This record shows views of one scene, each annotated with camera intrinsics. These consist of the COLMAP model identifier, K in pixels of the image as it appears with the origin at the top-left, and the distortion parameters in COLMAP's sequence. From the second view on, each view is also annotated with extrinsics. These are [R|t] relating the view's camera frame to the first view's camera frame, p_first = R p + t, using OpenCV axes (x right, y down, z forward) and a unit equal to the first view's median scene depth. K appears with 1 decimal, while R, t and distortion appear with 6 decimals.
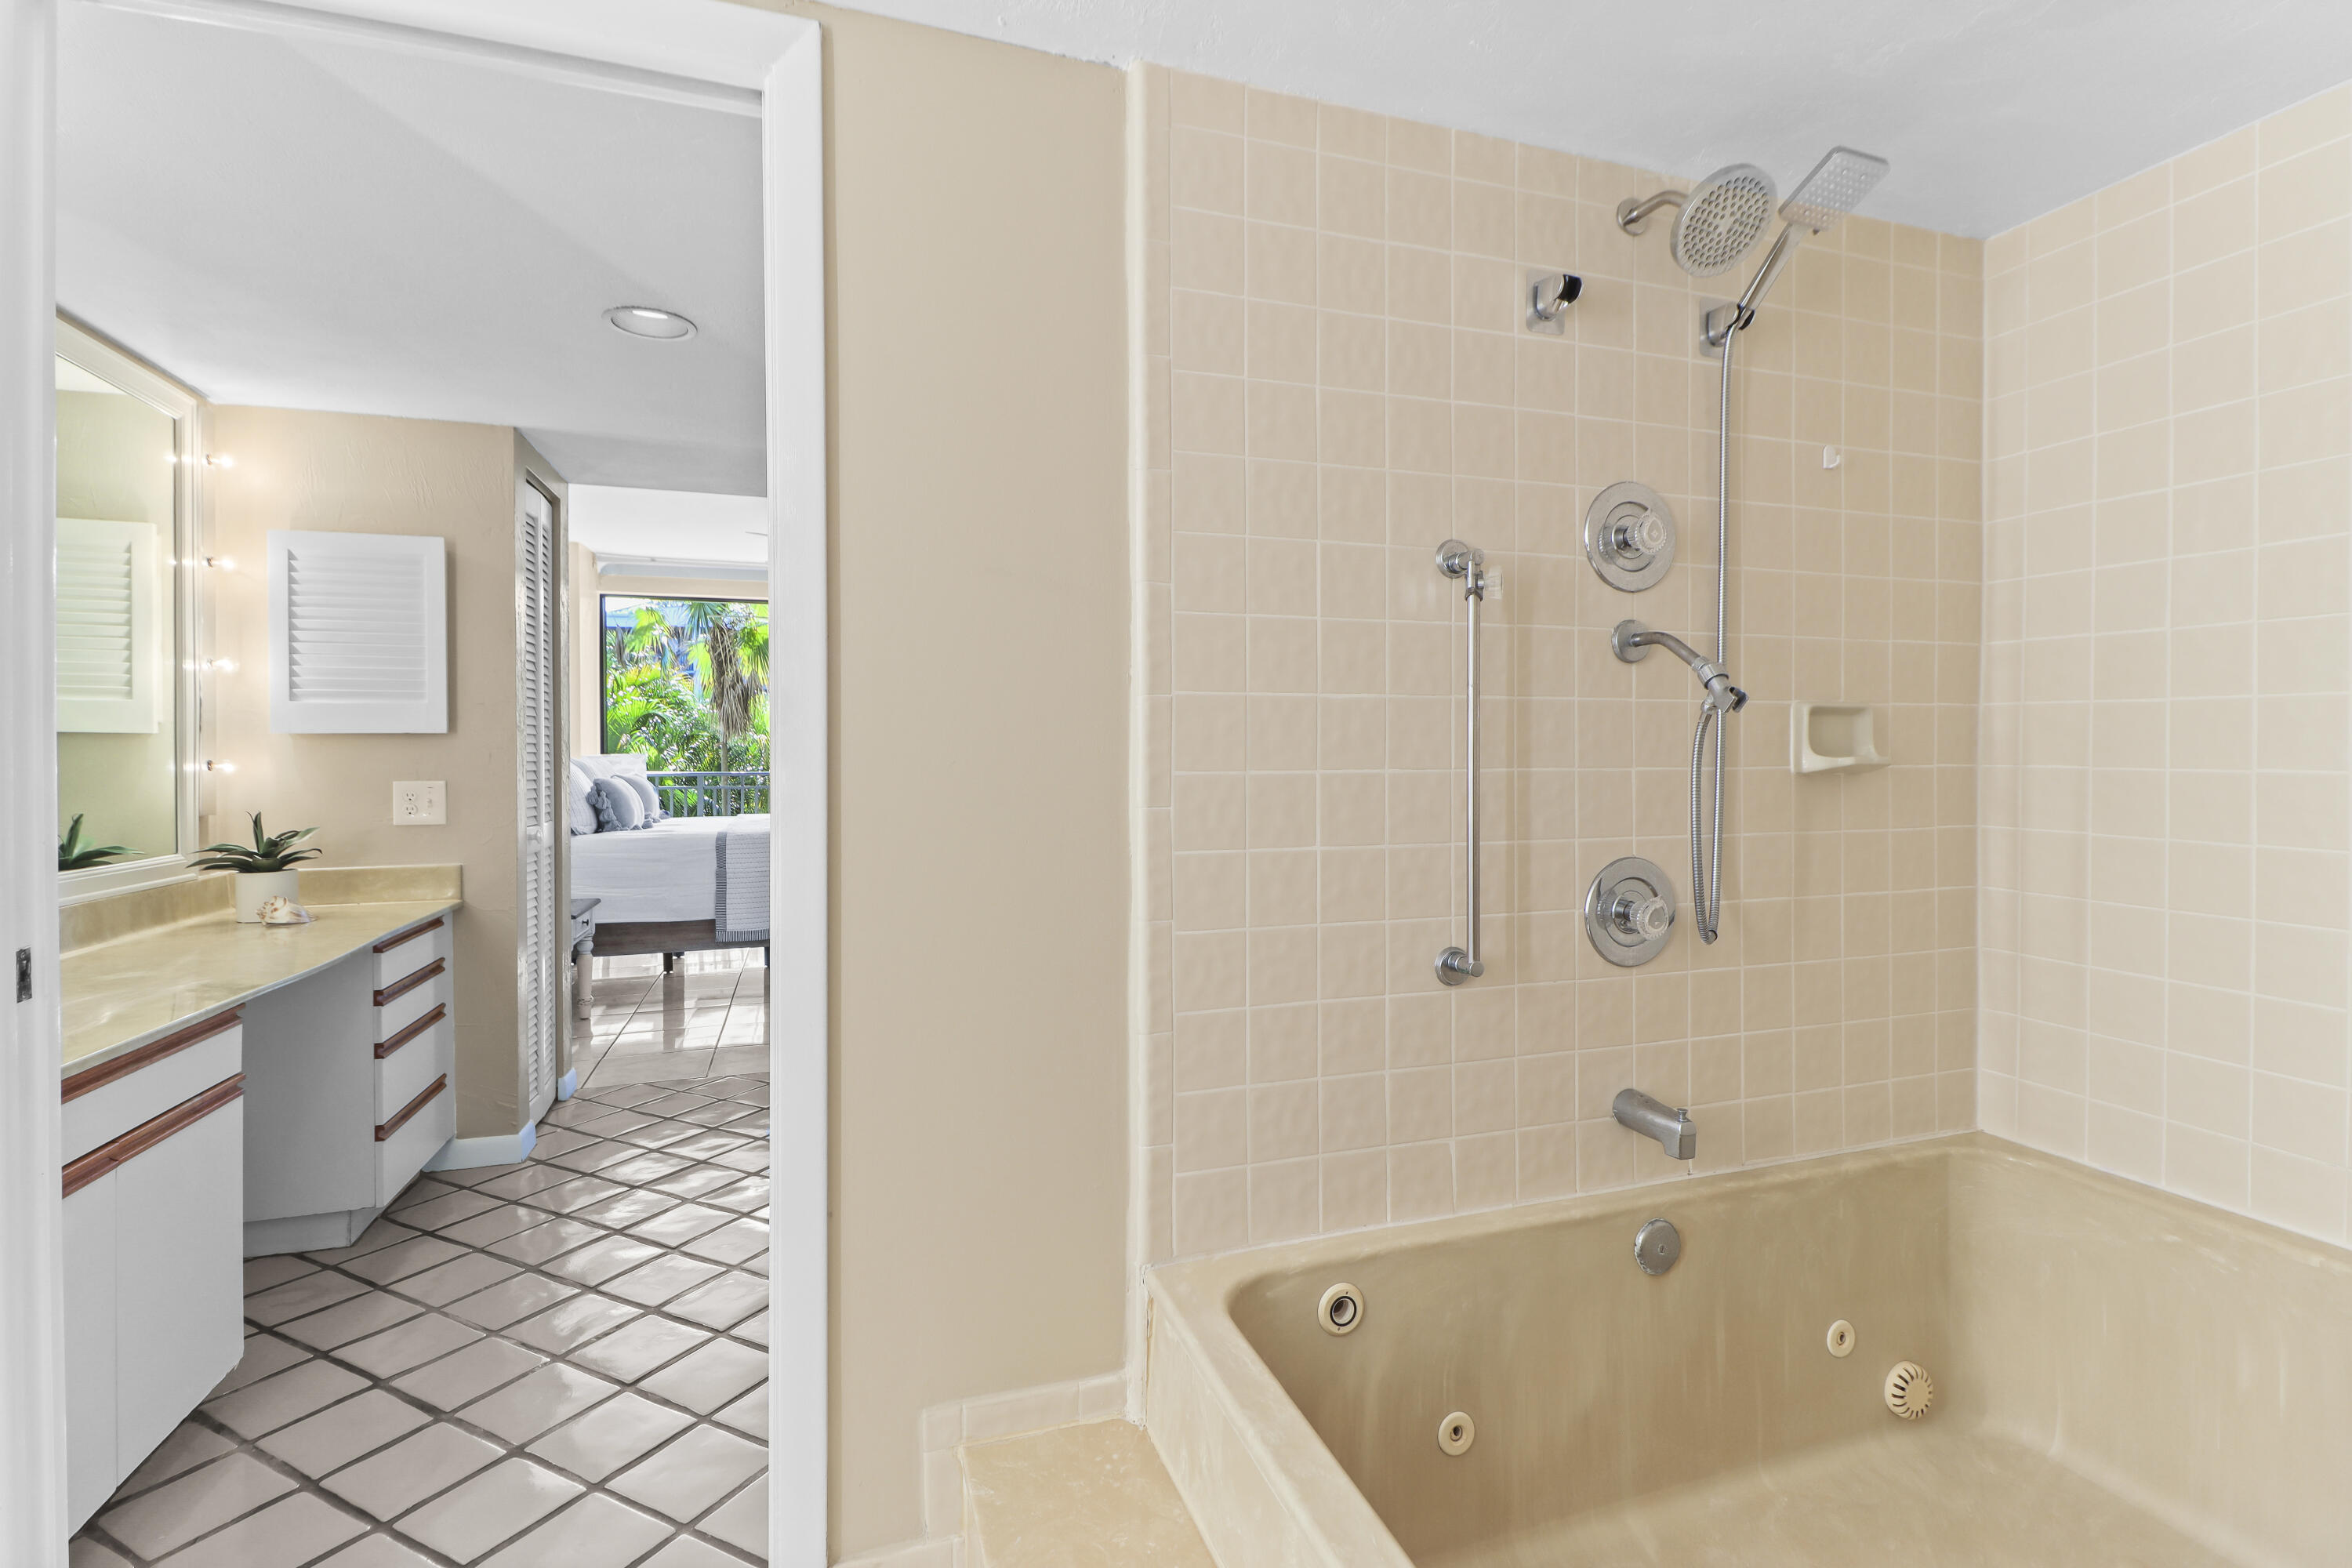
lens RADIAL K [[1078.4, 0, 1181.8], [0, 1078.4, 768.8], [0, 0, 1]] dist [0.029292, -0.019937]
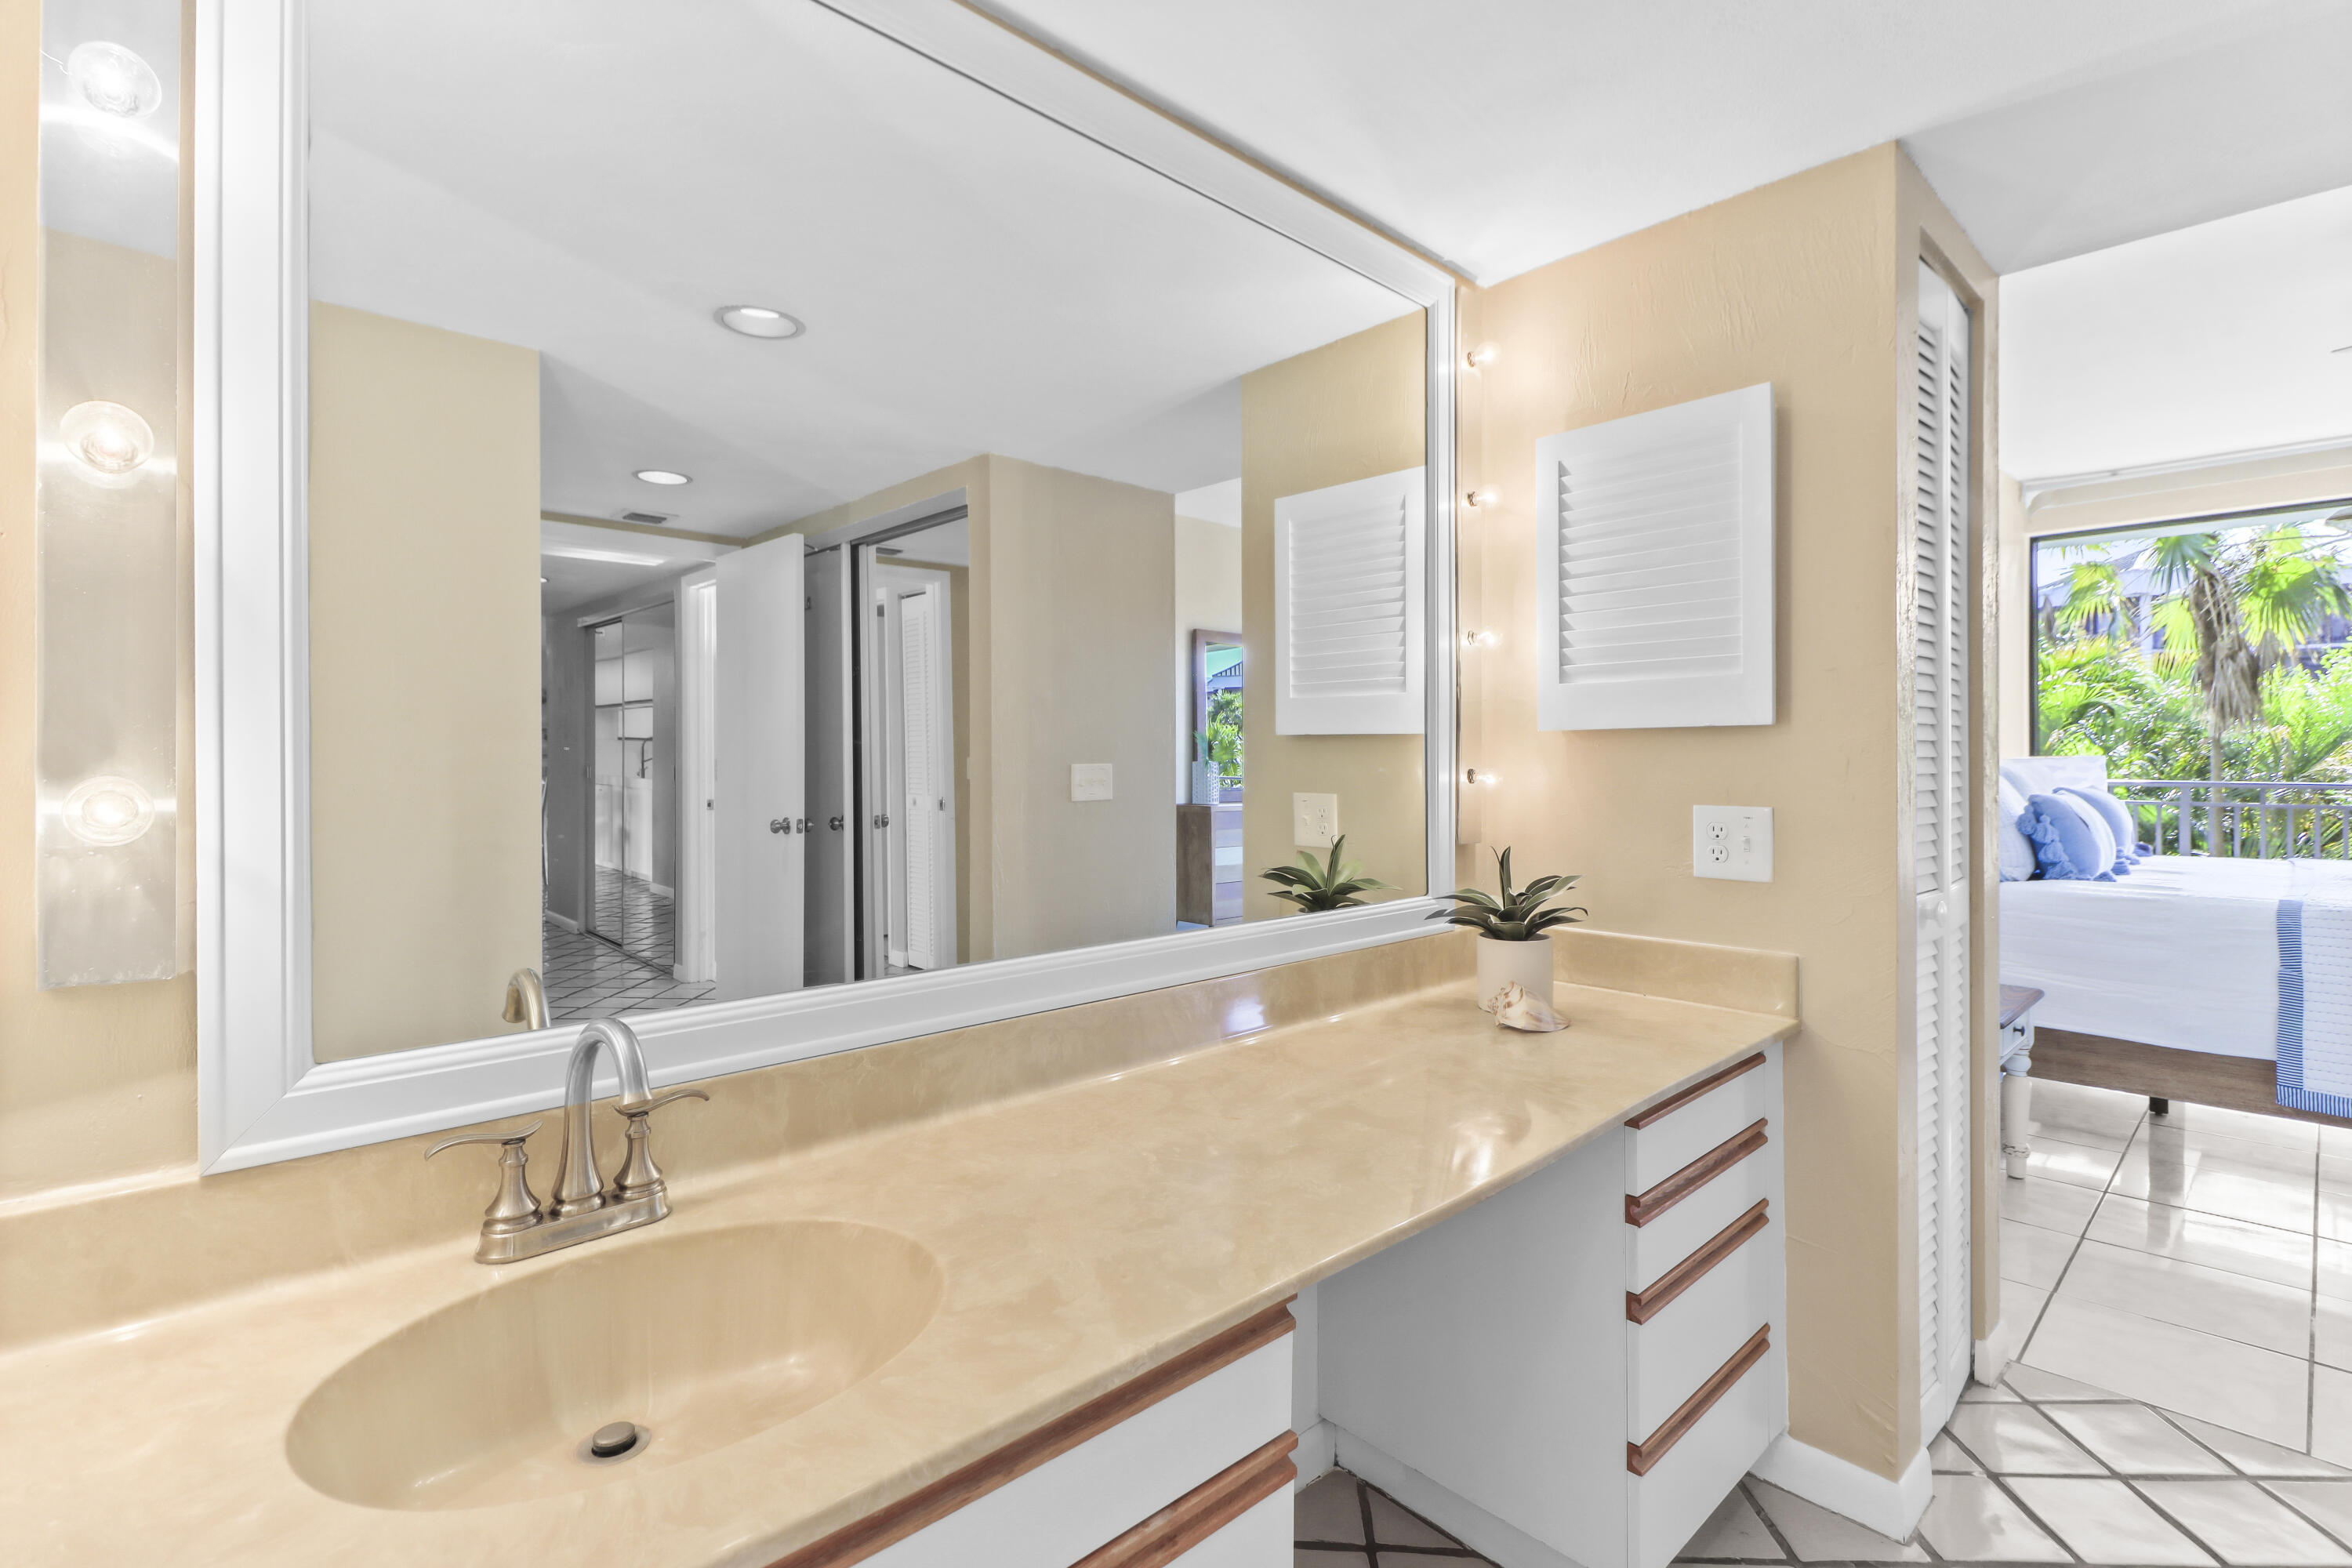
lens RADIAL K [[1085.6, 0, 1179.7], [0, 1085.6, 753.8], [0, 0, 1]] dist [0.017155, -0.016426]
pose [[0.413505, -0.003778, -0.910494, -0.239884], [-0.009187, 0.999923, -0.008321, -0.008182], [0.910456, 0.011805, 0.413438, 0.406527]]
